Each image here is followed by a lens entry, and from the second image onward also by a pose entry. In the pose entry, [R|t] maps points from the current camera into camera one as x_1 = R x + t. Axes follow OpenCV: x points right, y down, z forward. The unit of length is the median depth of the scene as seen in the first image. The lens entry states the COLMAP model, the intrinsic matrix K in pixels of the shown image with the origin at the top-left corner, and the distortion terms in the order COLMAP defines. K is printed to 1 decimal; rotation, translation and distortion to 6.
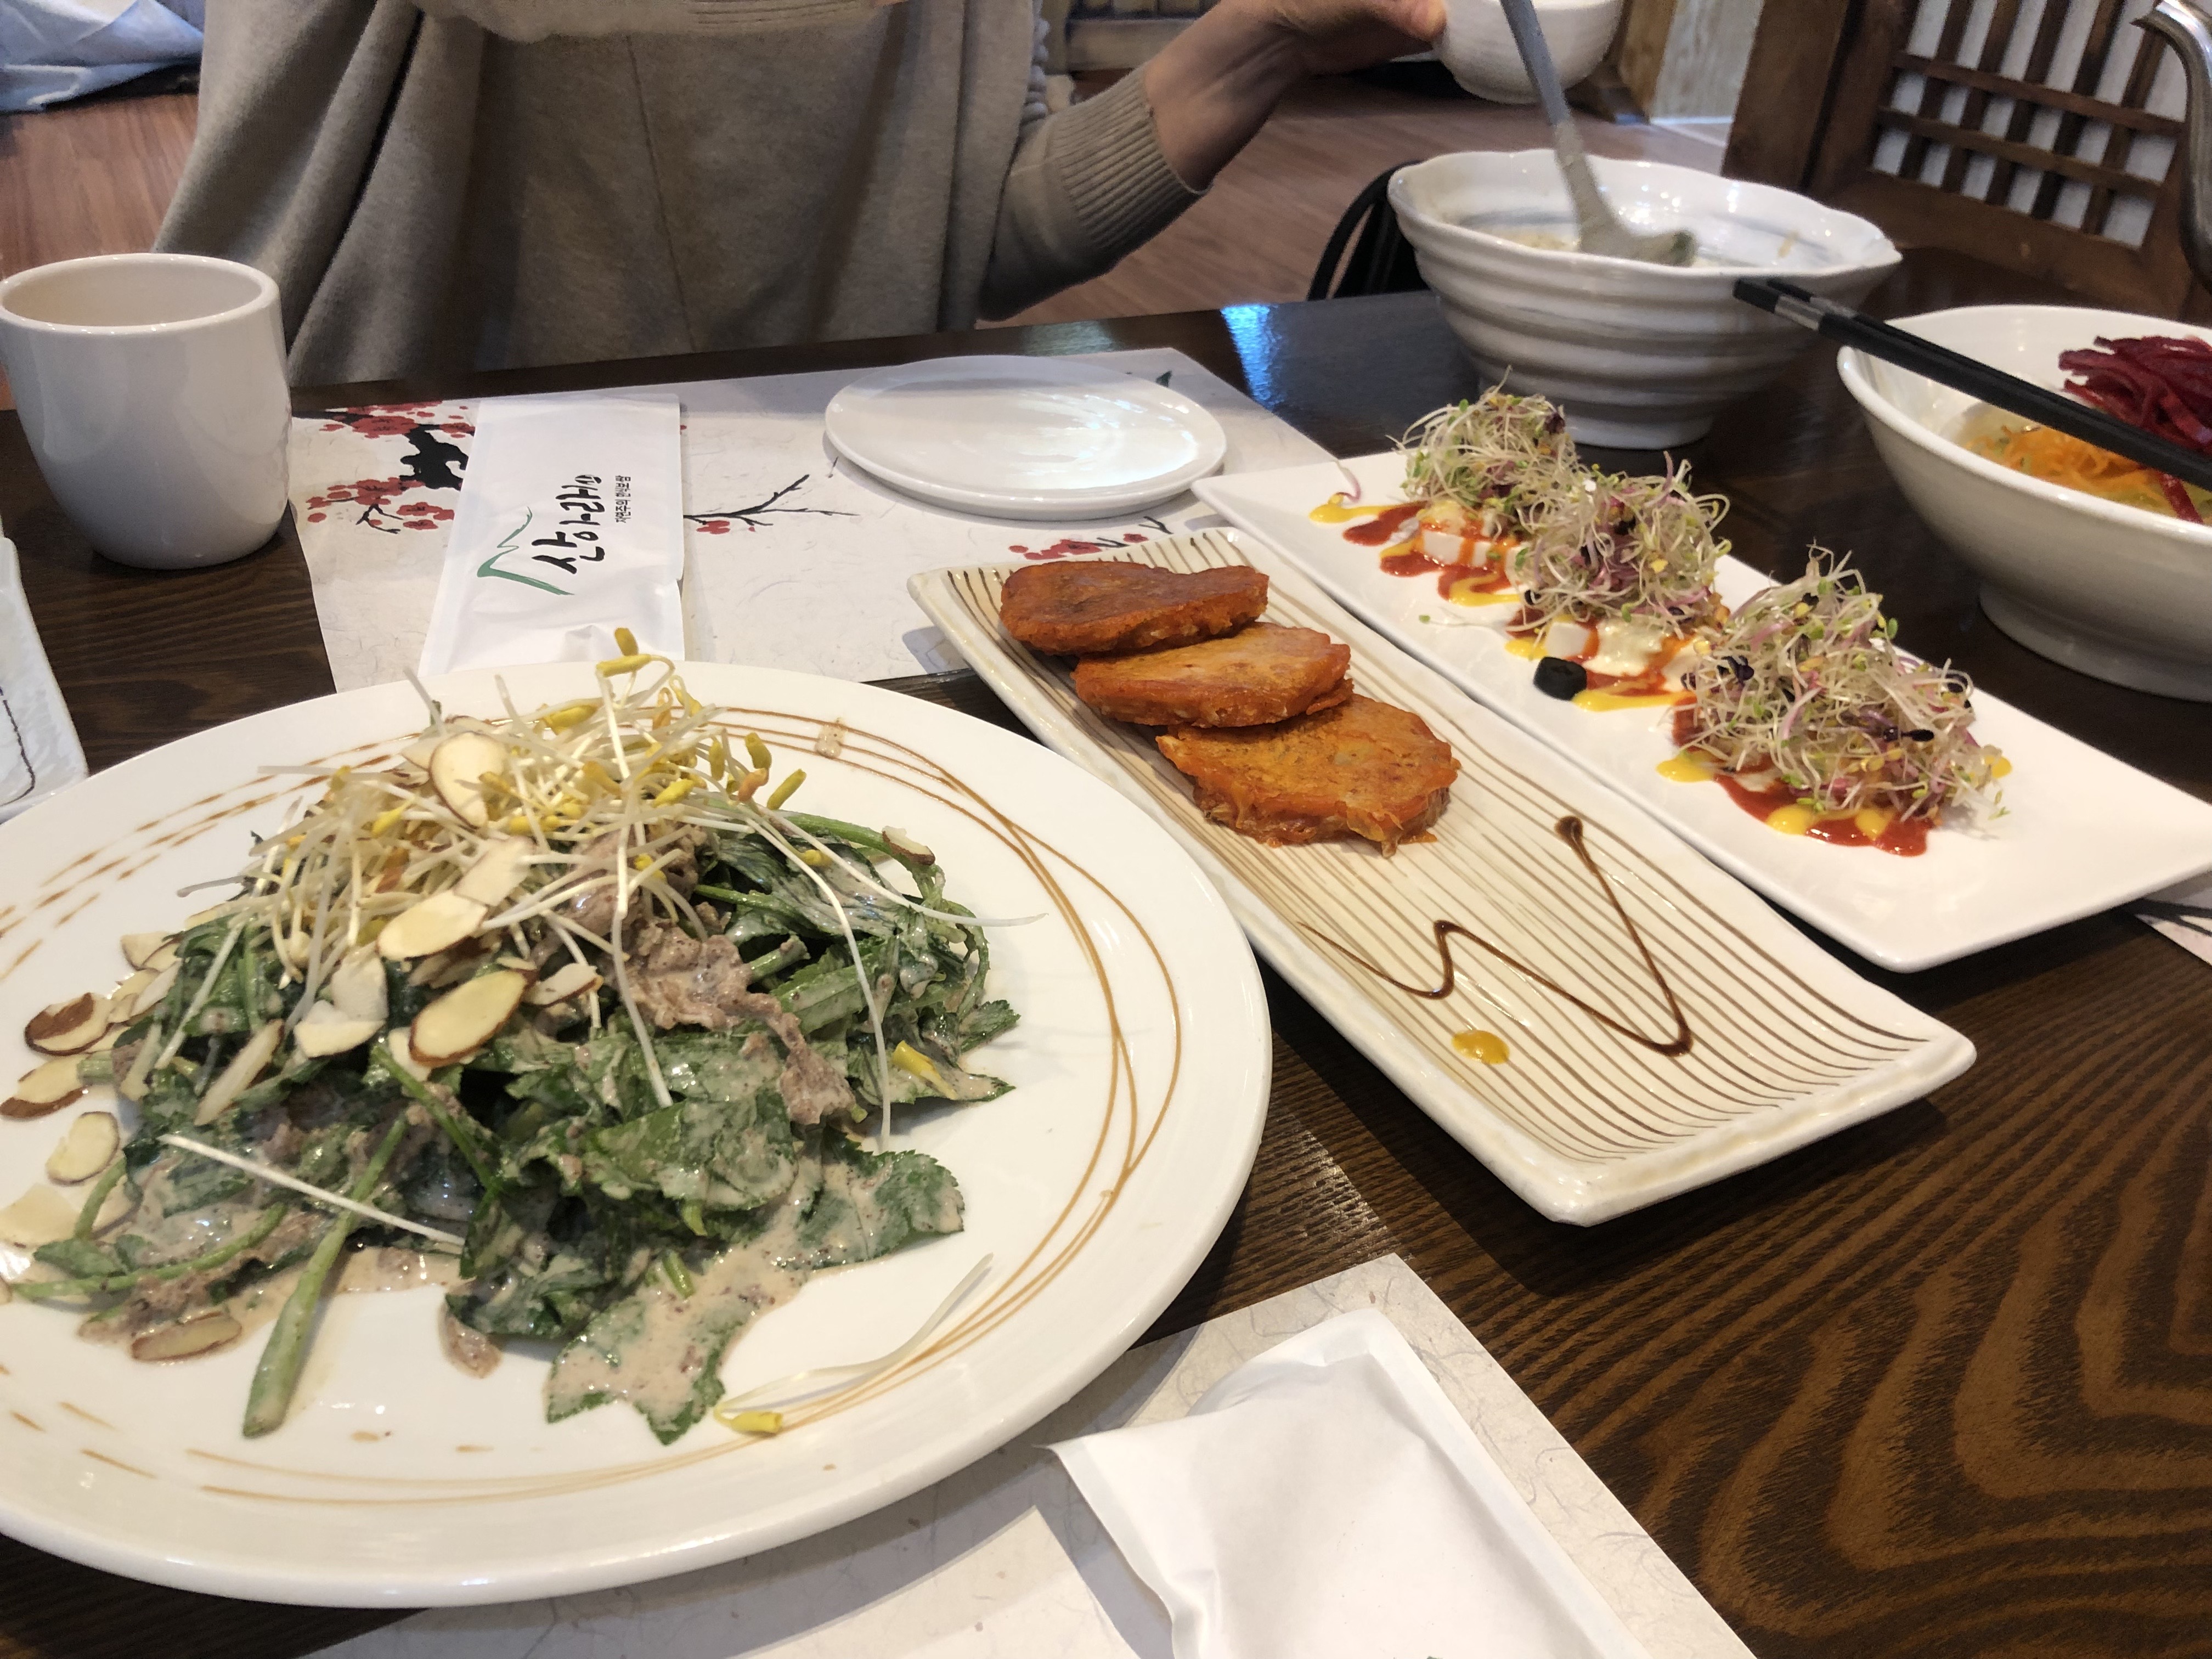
lens RADIAL K [[1690.9, 0, 1106.0], [0, 1690.9, 829.5], [0, 0, 1]] dist [0.003397, 0.009360]
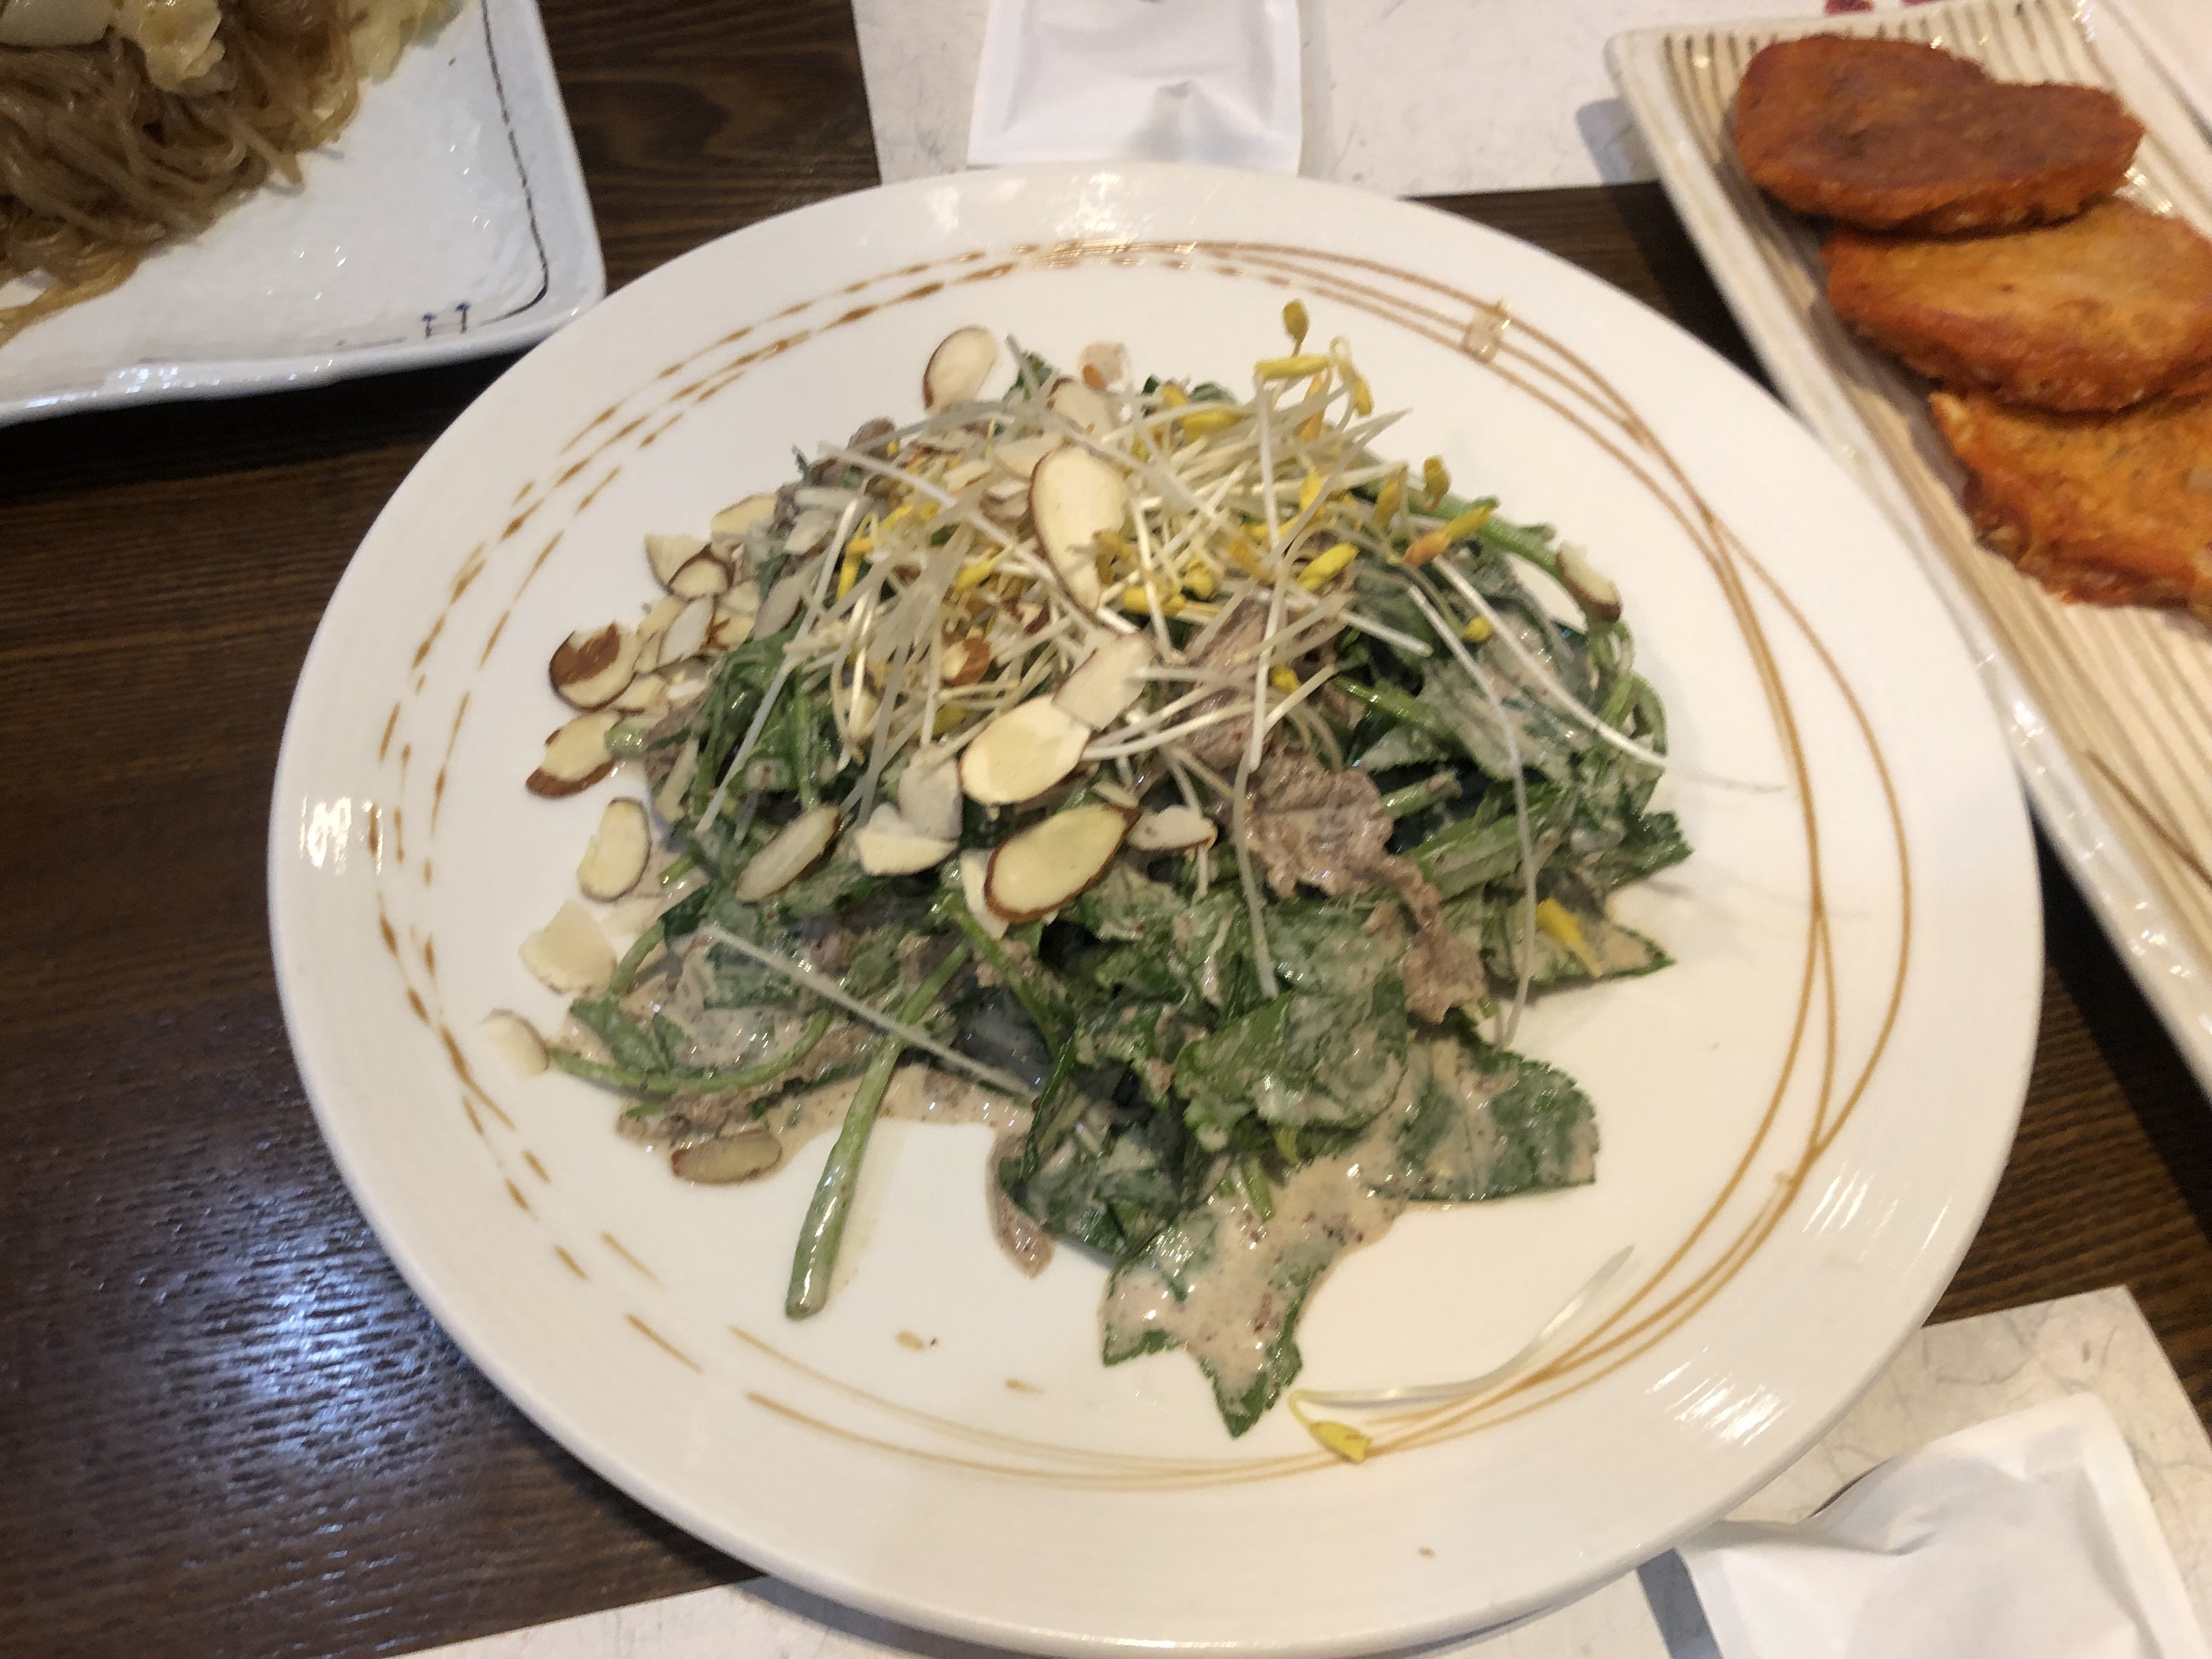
lens RADIAL K [[1681.4, 0, 1105.1], [0, 1681.4, 656.6], [0, 0, 1]] dist [0.077791, -0.083354]
pose [[0.960940, 0.220085, -0.167801, -0.232822], [-0.131559, 0.896681, 0.422676, -0.309341], [0.243488, -0.384091, 0.890611, 0.317706]]
